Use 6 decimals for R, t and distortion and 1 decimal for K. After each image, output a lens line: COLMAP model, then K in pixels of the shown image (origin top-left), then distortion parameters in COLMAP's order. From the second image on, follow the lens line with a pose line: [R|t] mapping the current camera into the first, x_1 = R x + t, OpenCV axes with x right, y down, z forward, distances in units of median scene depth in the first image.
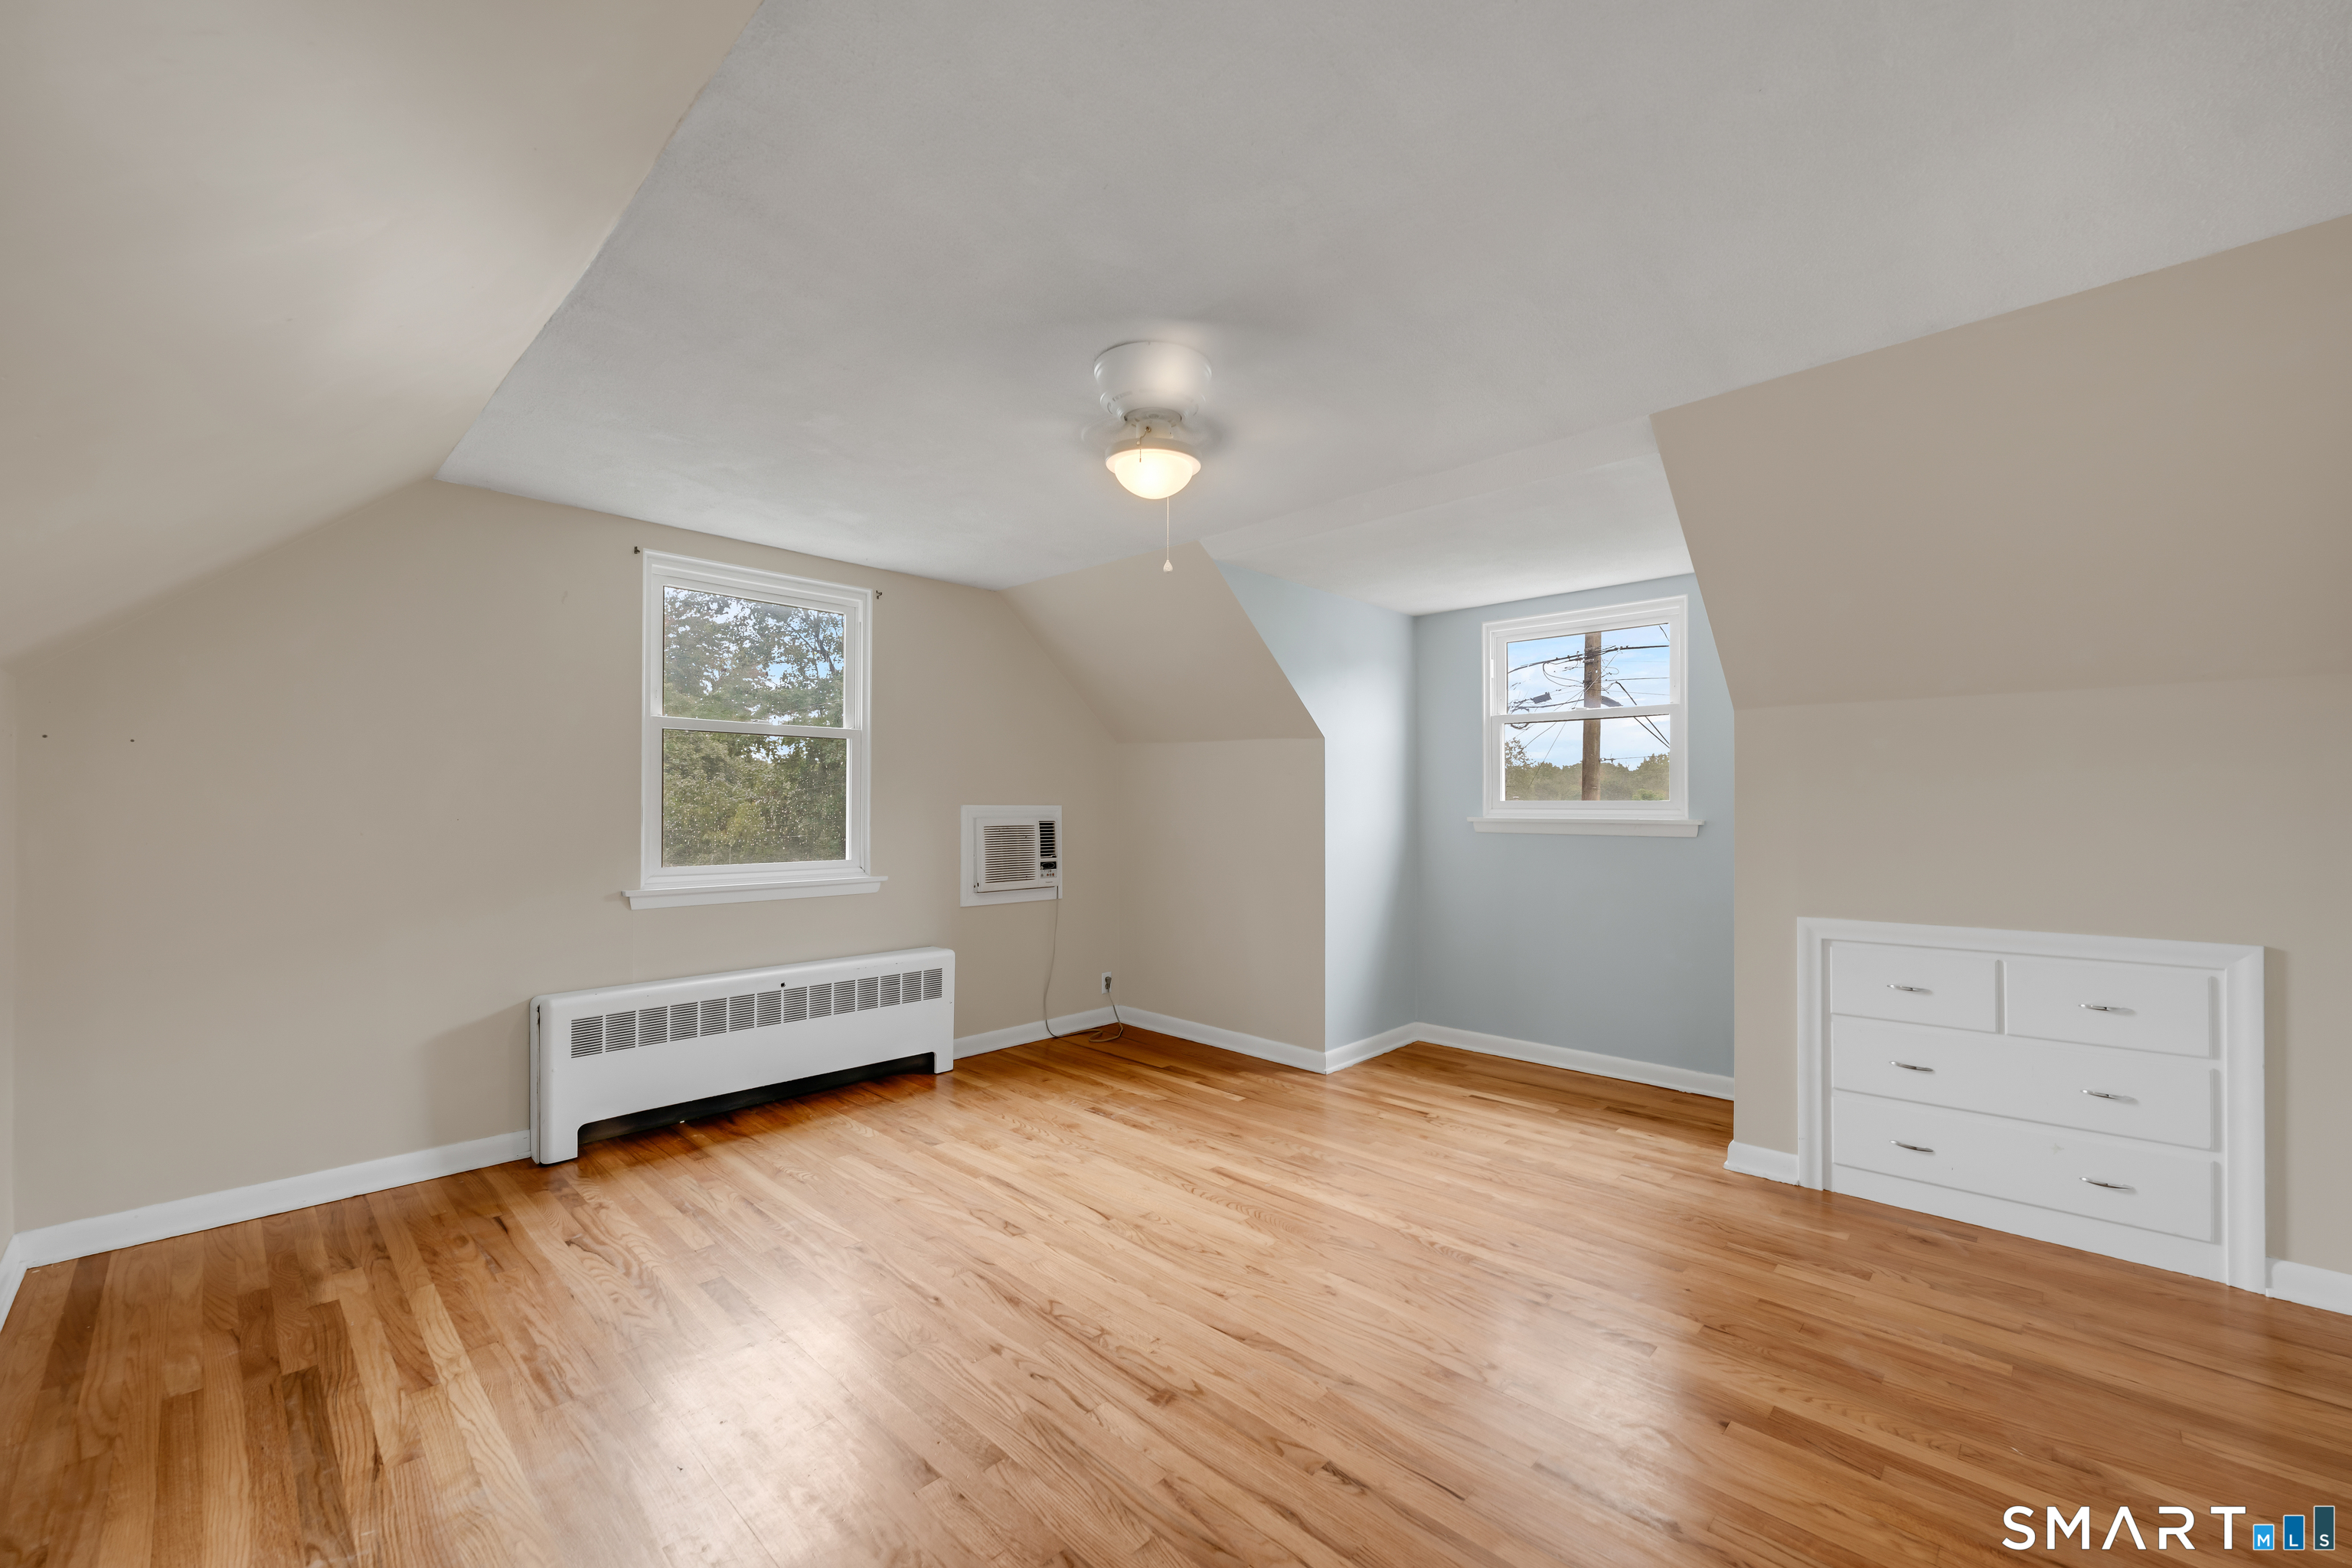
lens RADIAL K [[937.1, 0, 1192.7], [0, 937.1, 801.1], [0, 0, 1]] dist [-0.001740, 0.000227]
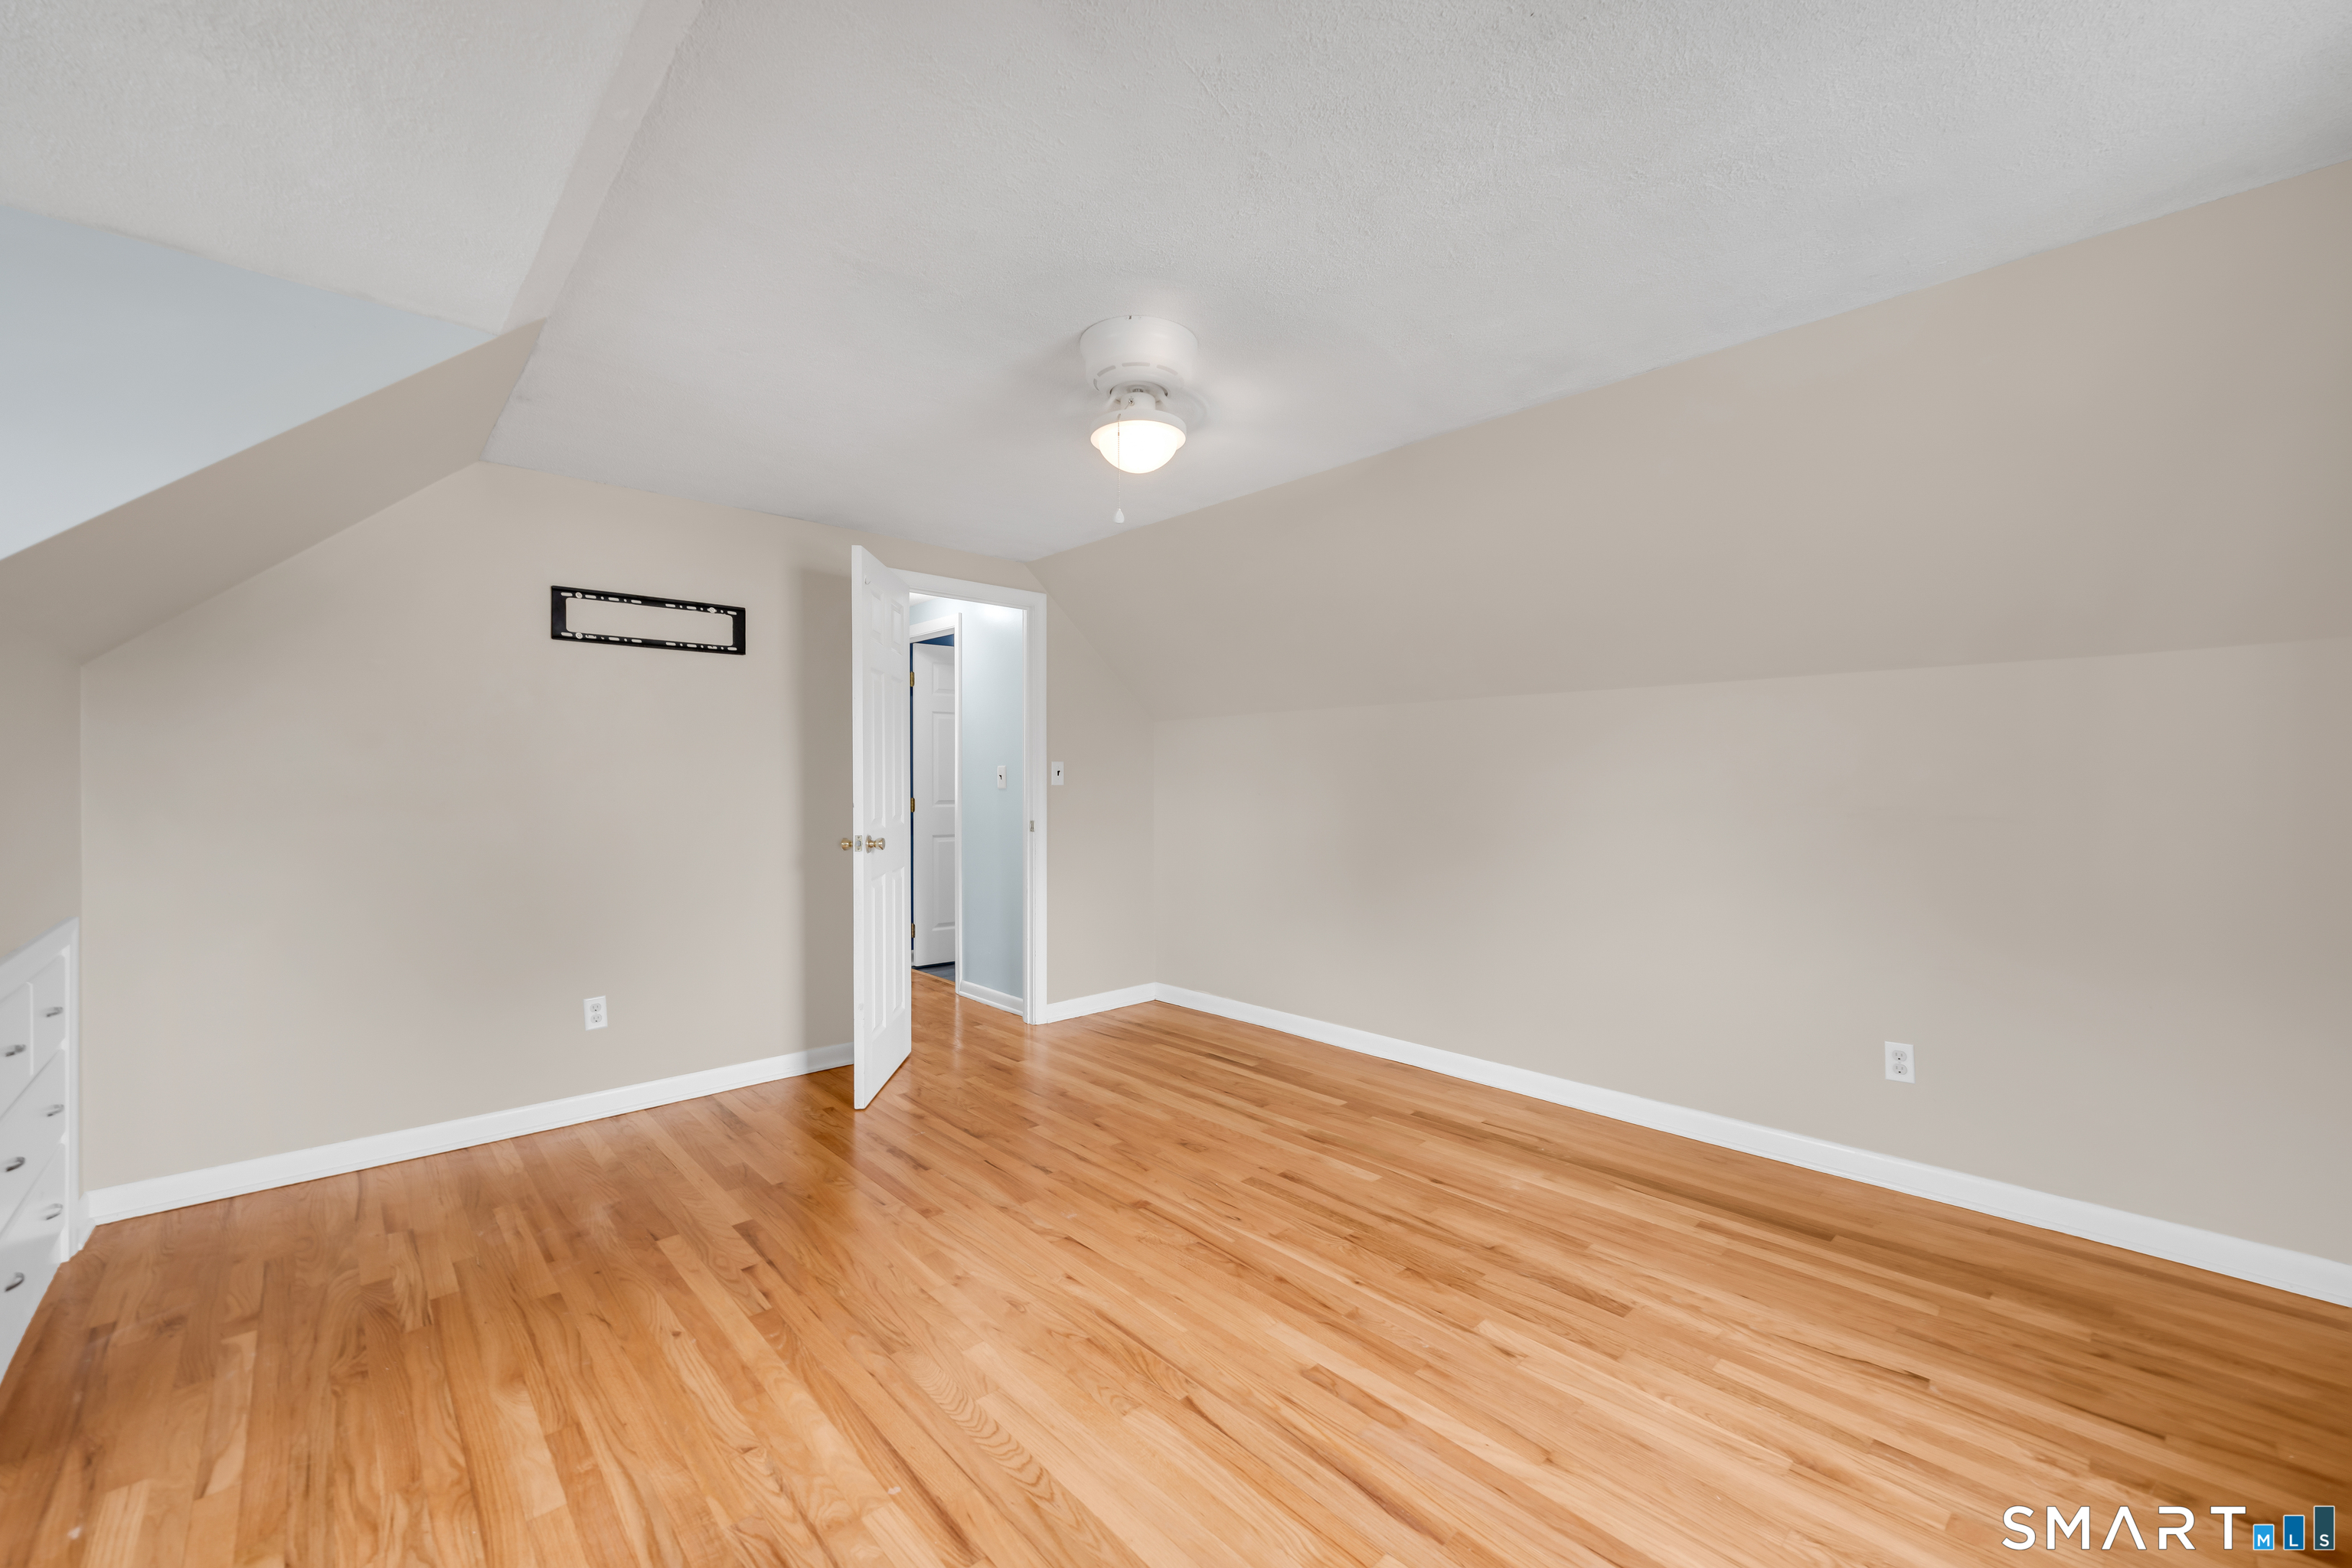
lens RADIAL K [[937.1, 0, 1177.0], [0, 937.1, 780.8], [0, 0, 1]] dist [-0.001740, 0.000227]
pose [[-0.997584, 0.000587, 0.069475, -0.155003], [0.000189, 0.999984, -0.005736, 0.009491], [-0.069477, -0.005709, -0.997567, 2.025105]]
